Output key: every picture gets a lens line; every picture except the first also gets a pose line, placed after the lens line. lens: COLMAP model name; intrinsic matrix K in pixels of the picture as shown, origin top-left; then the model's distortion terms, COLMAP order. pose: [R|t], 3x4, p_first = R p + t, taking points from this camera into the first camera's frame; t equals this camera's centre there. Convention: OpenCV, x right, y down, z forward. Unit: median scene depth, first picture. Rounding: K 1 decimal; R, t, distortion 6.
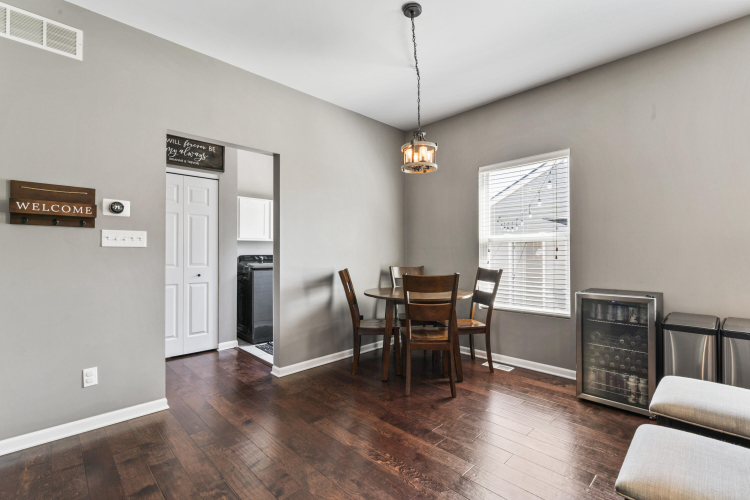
lens RADIAL K [[343.4, 0, 377.3], [0, 343.4, 250.7], [0, 0, 1]] dist [-0.003624, 0.000333]
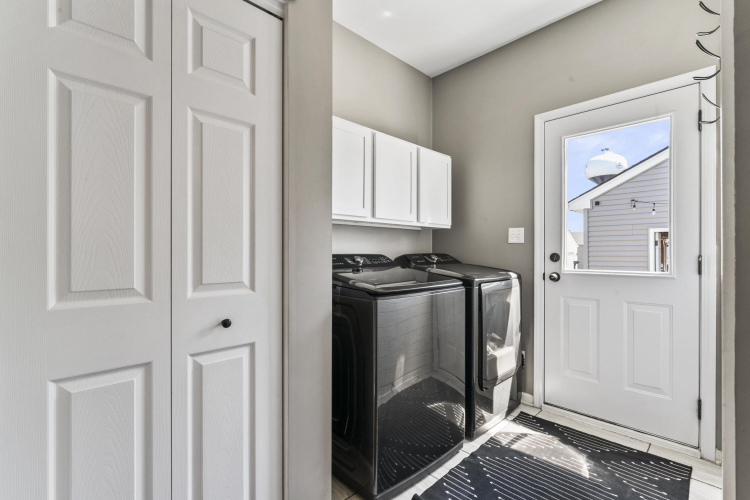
lens RADIAL K [[343.4, 0, 372.2], [0, 343.4, 251.3], [0, 0, 1]] dist [-0.003624, 0.000333]
pose [[0.999616, -0.001312, -0.027688, -0.380335], [0.001422, 0.999991, 0.003956, 0.009279], [0.027682, -0.003994, 0.999609, 0.699618]]
